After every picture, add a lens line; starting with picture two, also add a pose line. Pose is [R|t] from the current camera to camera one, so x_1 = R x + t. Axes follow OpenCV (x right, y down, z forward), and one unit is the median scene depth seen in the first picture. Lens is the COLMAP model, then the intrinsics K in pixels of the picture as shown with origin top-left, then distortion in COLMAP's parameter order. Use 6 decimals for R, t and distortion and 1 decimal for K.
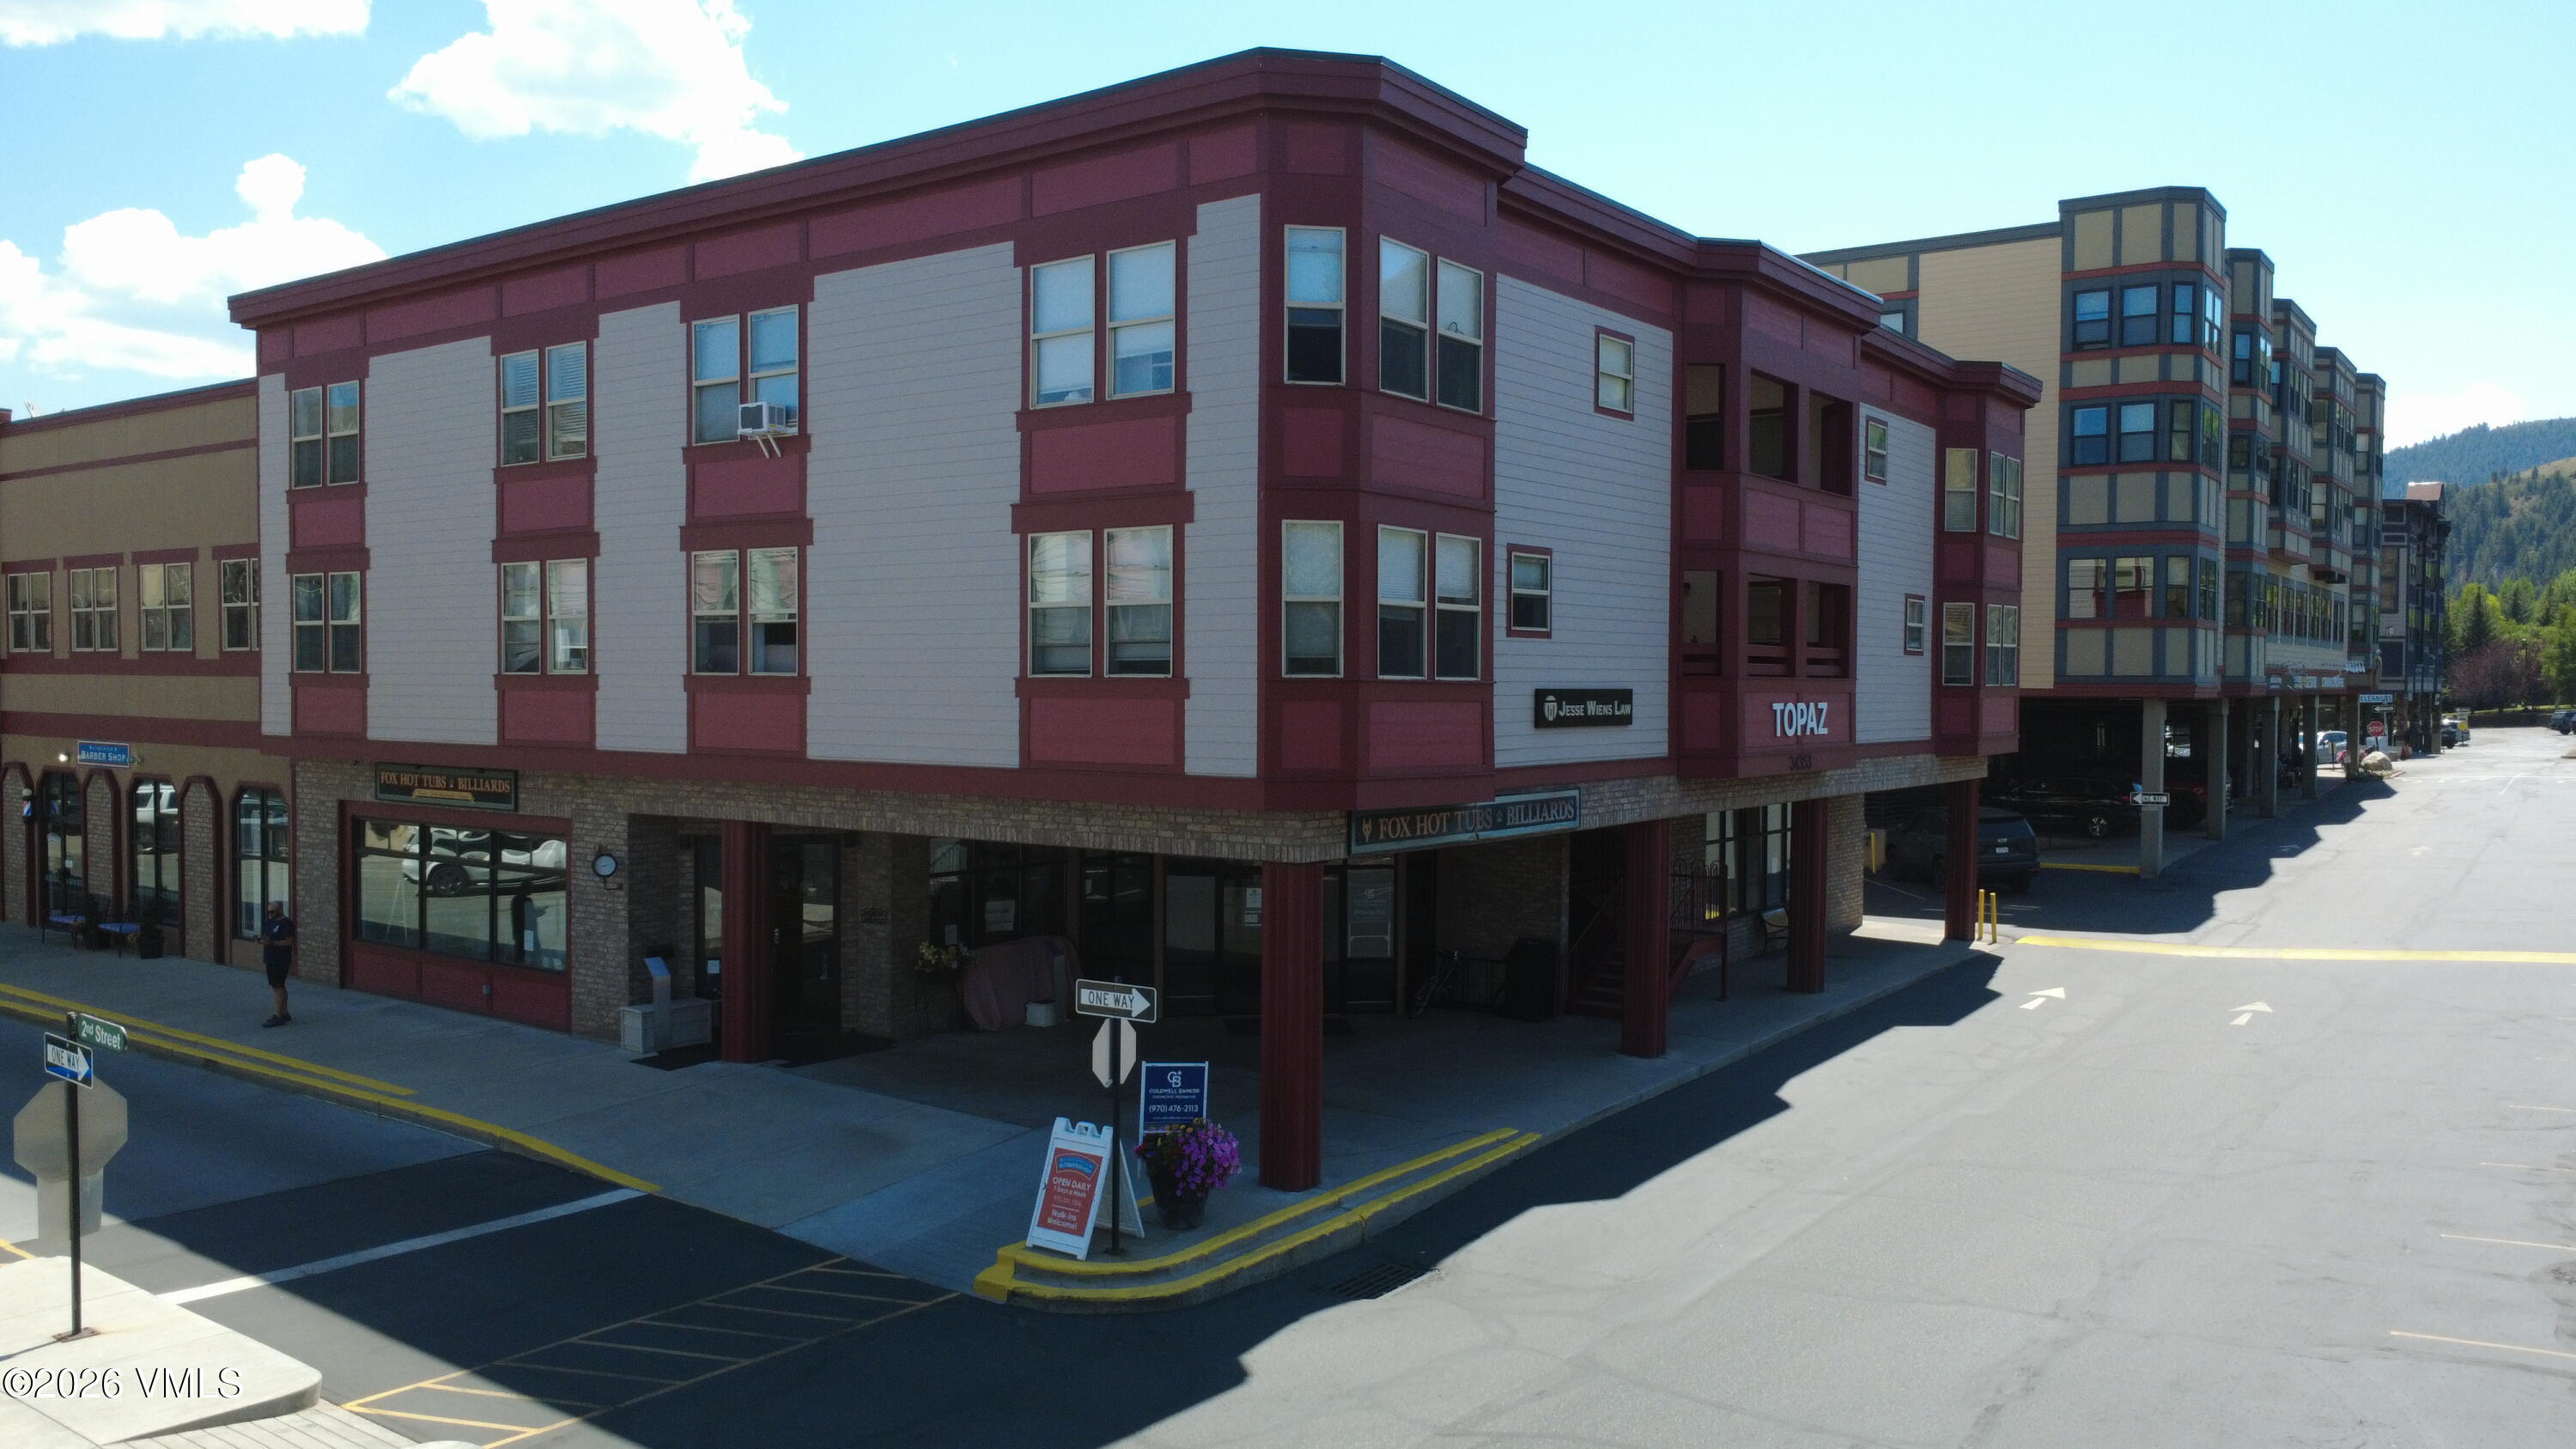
lens RADIAL K [[1887.1, 0, 1294.4], [0, 1887.1, 738.0], [0, 0, 1]] dist [-0.000732, 0.000215]
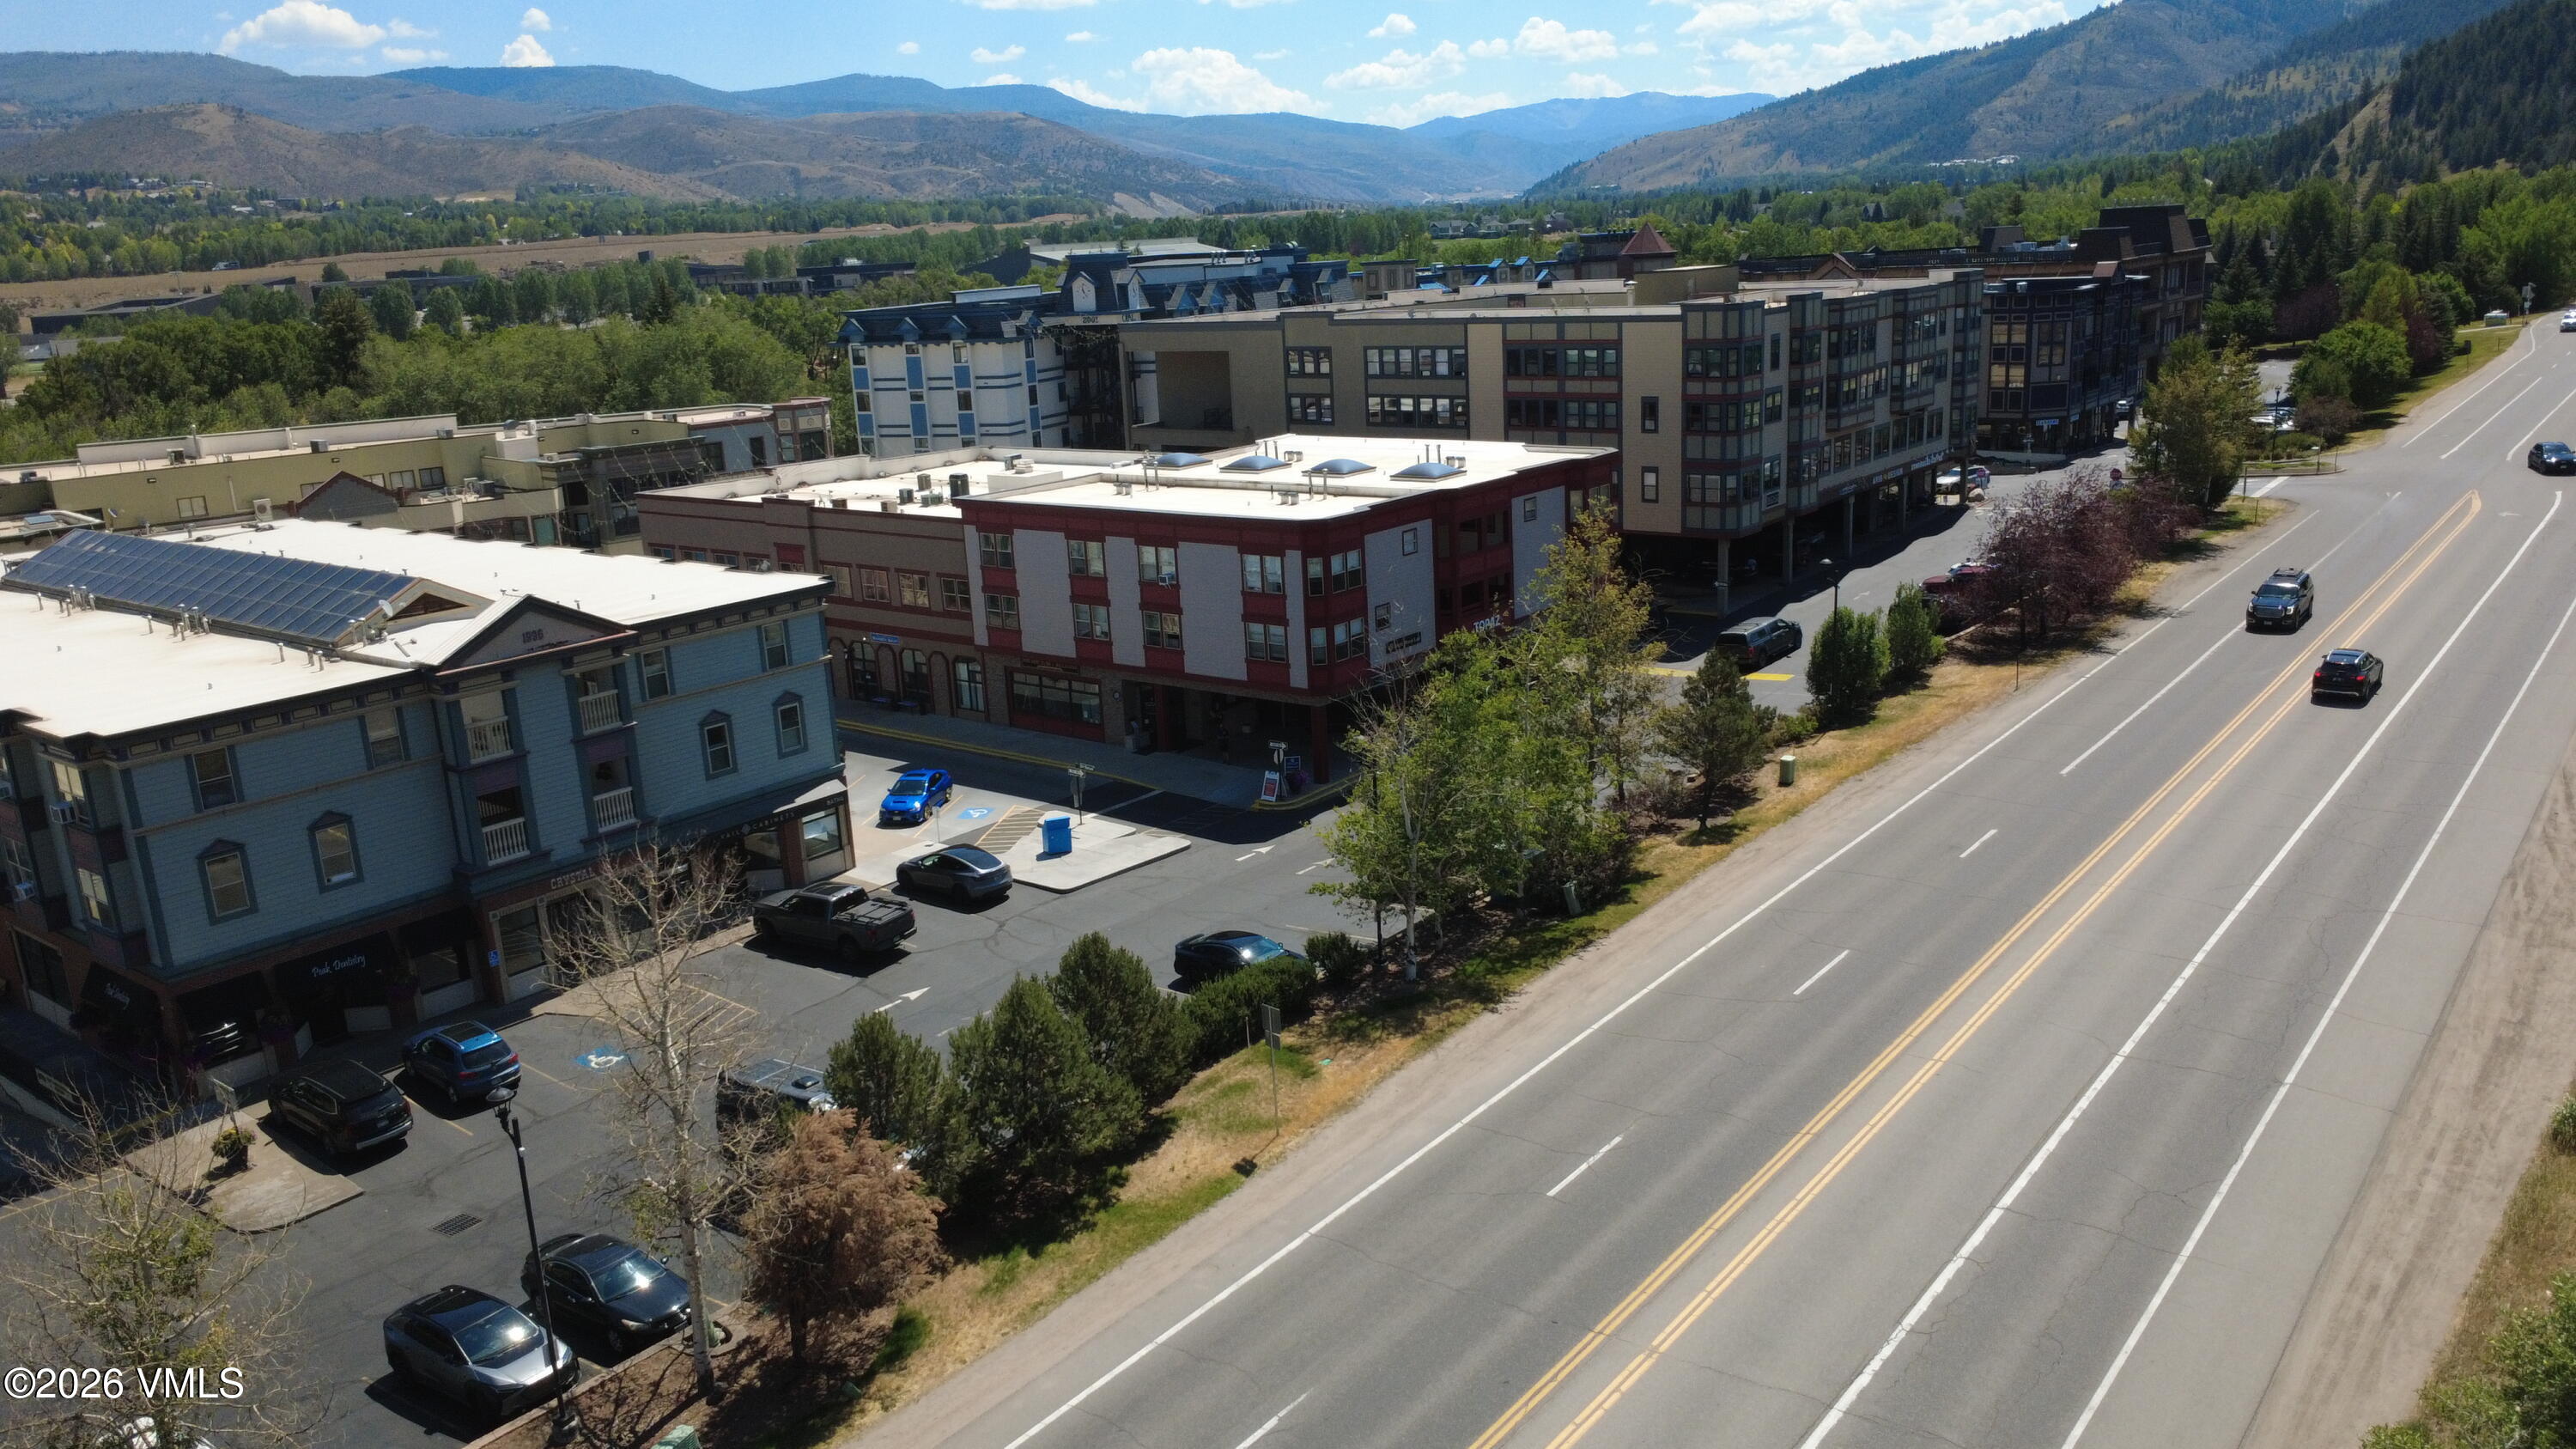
lens RADIAL K [[1887.1, 0, 1294.0], [0, 1887.1, 731.6], [0, 0, 1]] dist [-0.000732, 0.000215]
pose [[0.997590, -0.044207, -0.053481, 0.132978], [0.055163, 0.972836, 0.224828, -0.651286], [0.042089, -0.227236, 0.972930, -2.428540]]
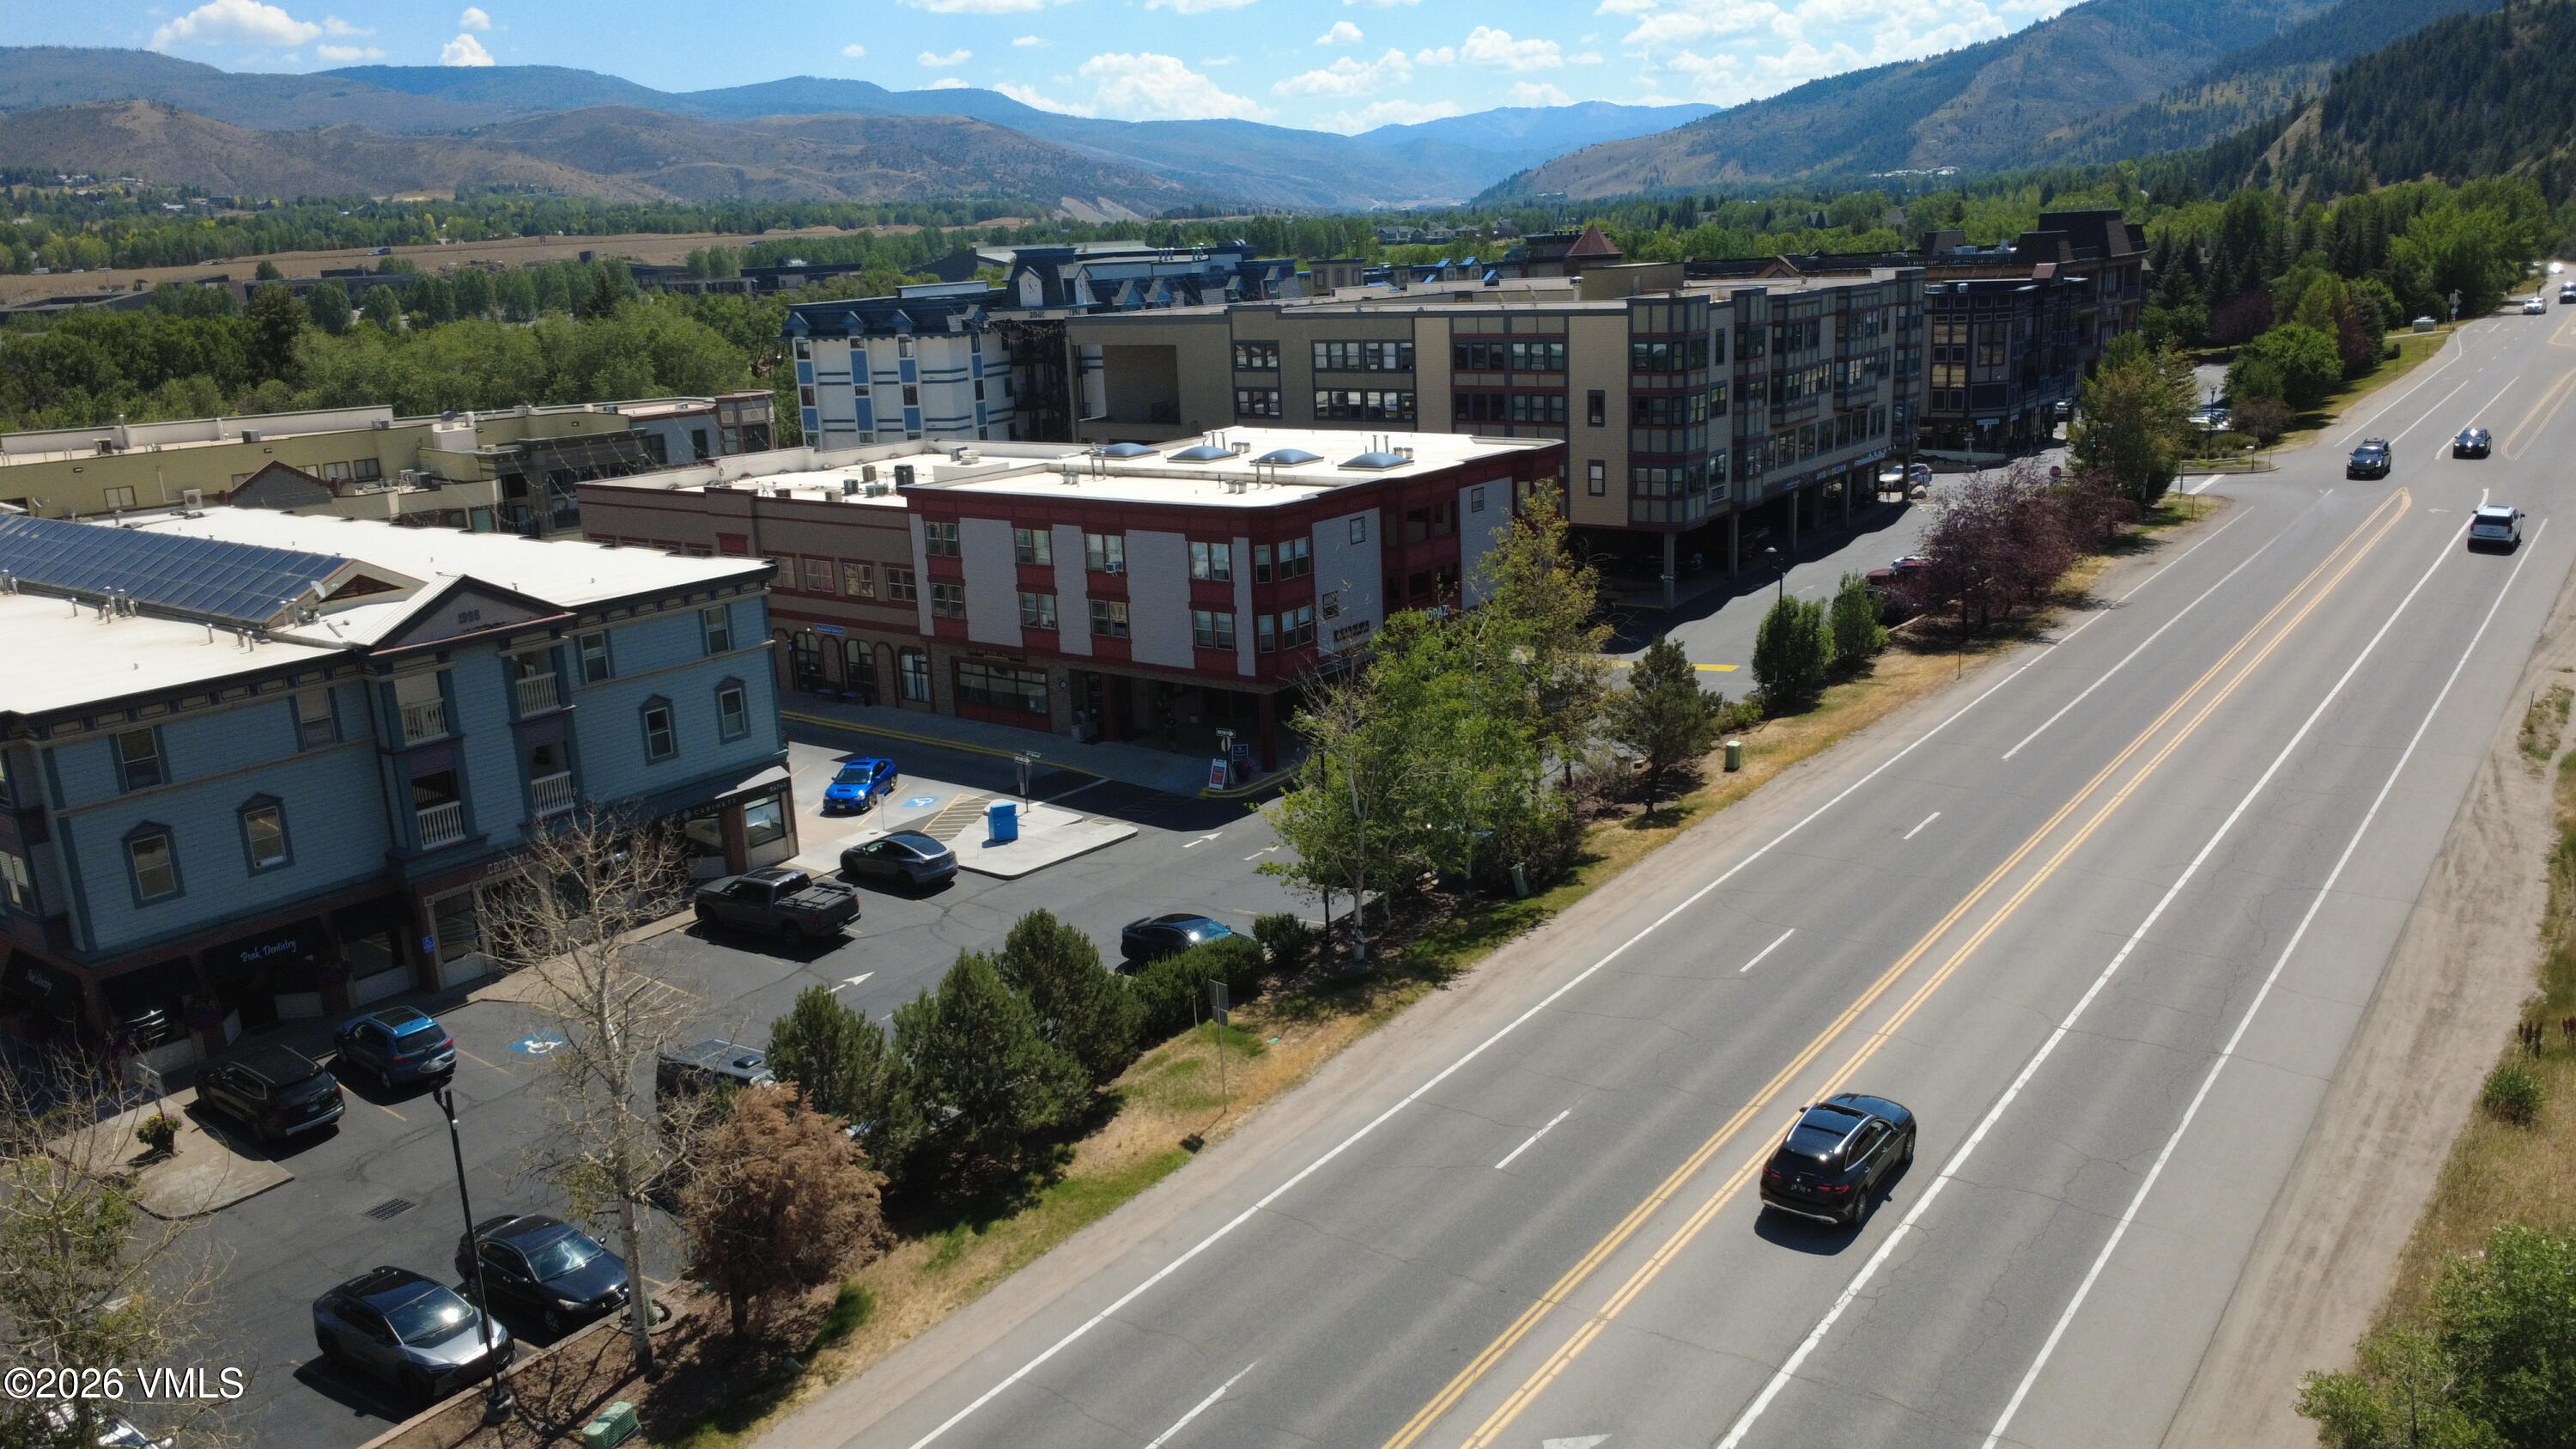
lens RADIAL K [[1887.1, 0, 1294.1], [0, 1887.1, 731.9], [0, 0, 1]] dist [-0.000732, 0.000215]
pose [[0.998654, -0.044958, -0.025881, 0.131962], [0.049612, 0.973490, 0.223285, -0.618701], [0.015156, -0.224268, 0.974410, -2.428204]]
